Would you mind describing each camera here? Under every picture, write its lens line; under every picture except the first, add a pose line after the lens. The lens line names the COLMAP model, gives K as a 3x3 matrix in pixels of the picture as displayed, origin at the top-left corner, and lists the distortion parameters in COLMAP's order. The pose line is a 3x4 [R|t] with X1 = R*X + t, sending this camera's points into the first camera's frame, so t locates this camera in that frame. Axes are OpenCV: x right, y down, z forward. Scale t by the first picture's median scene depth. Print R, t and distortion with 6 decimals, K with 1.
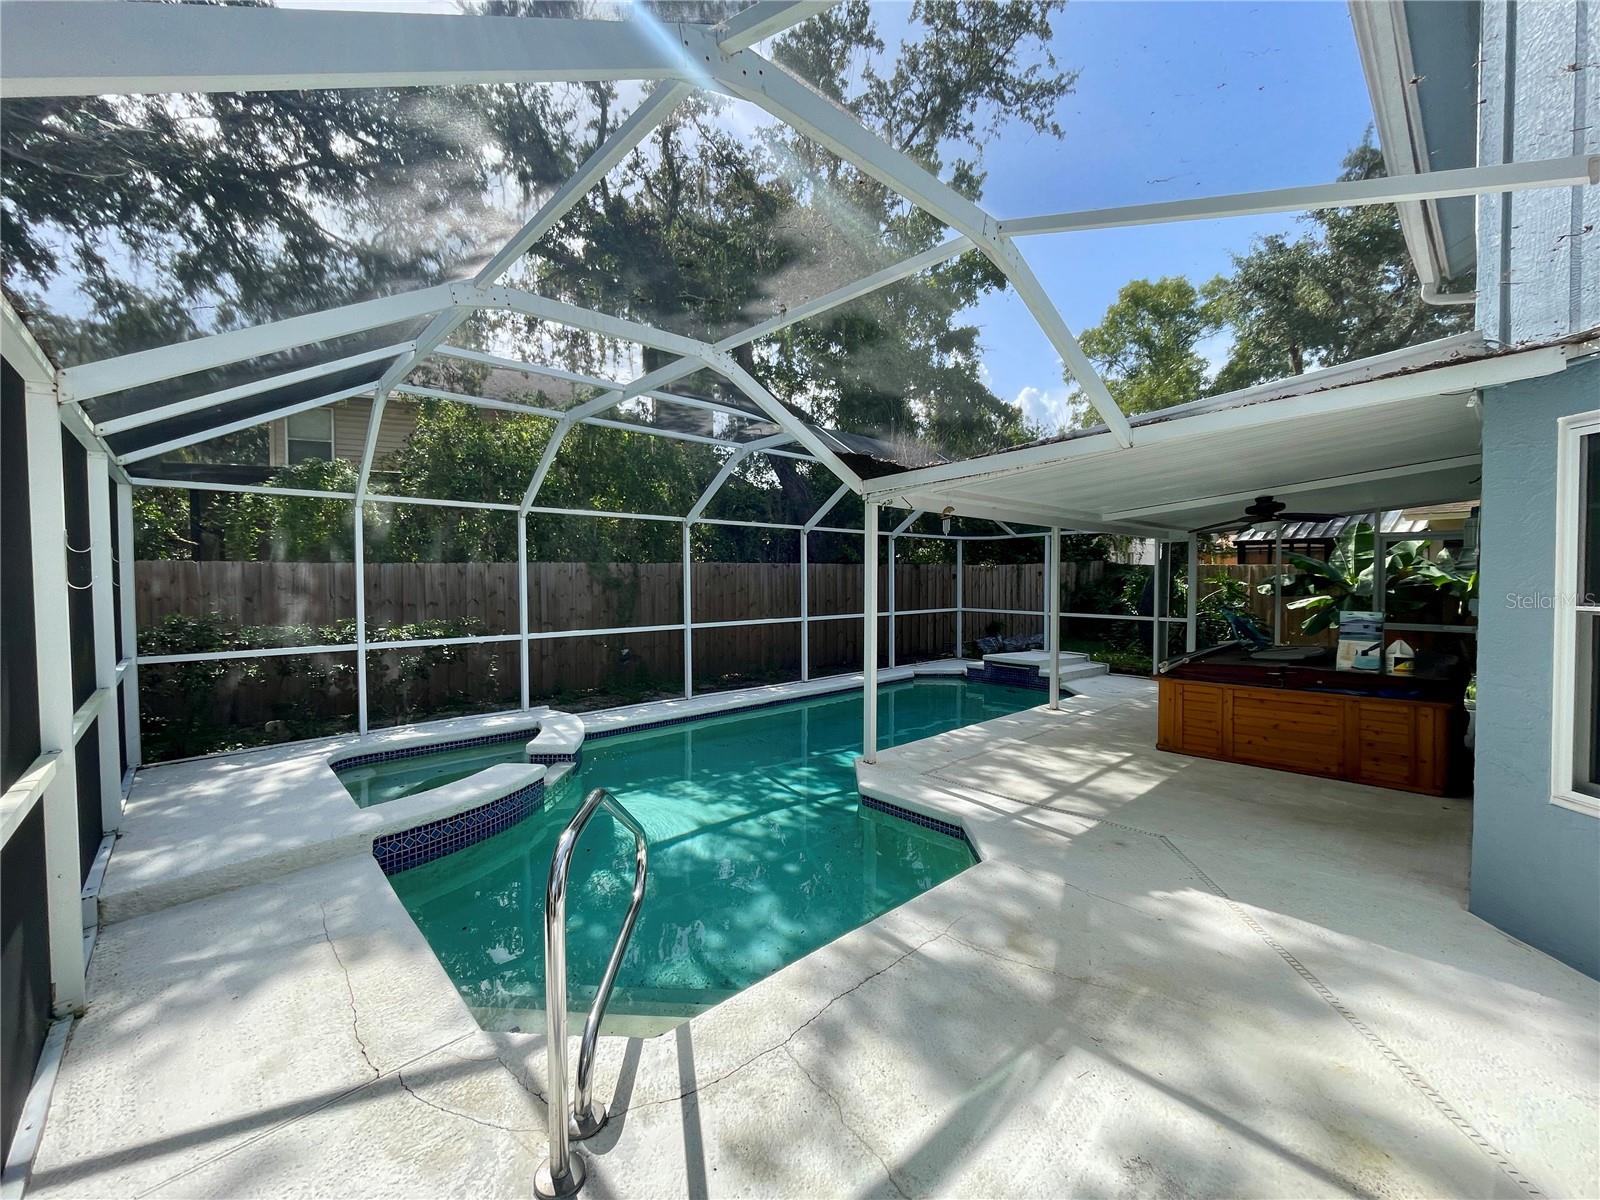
lens RADIAL K [[651.8, 0, 797.2], [0, 651.8, 592.3], [0, 0, 1]] dist [-0.000745, 0.000134]
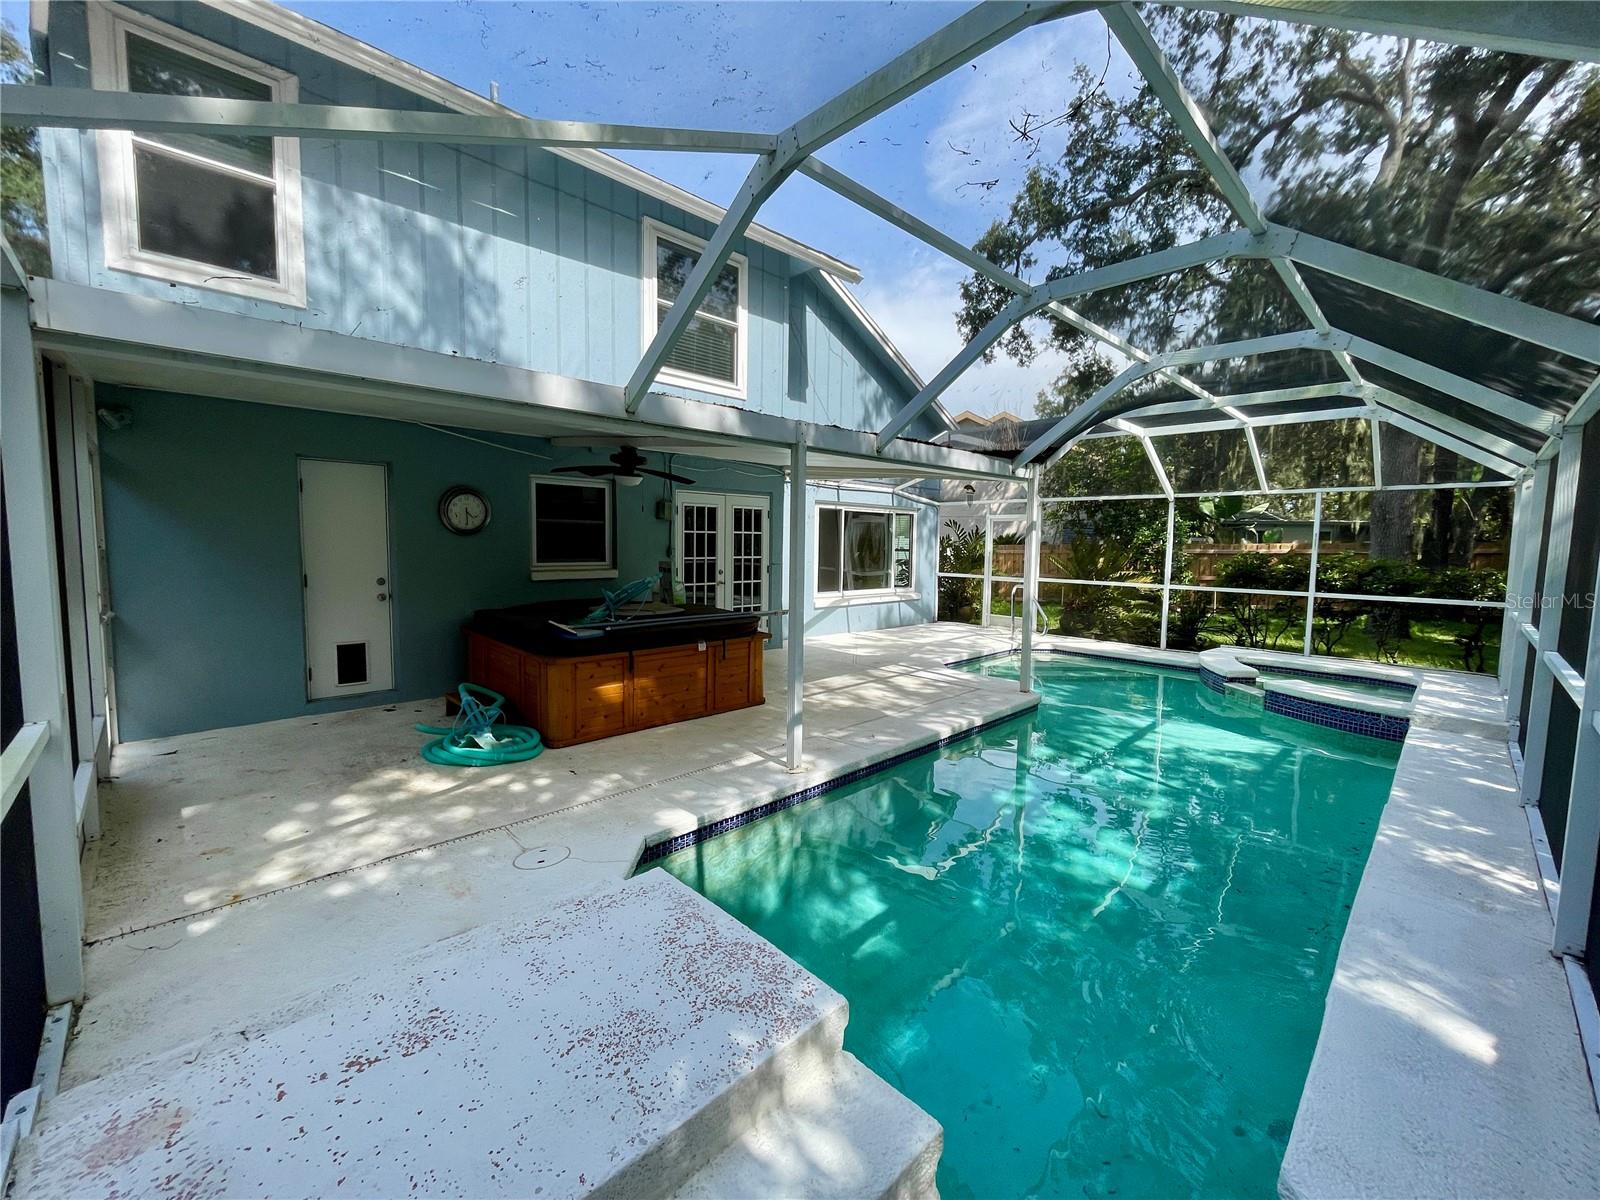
lens RADIAL K [[651.8, 0, 797.2], [0, 651.8, 592.3], [0, 0, 1]] dist [-0.000745, 0.000134]
pose [[-0.999444, -0.025470, 0.021522, 0.489798], [-0.022740, 0.992661, 0.118769, -0.052895], [-0.024389, 0.118214, -0.992689, 2.057927]]
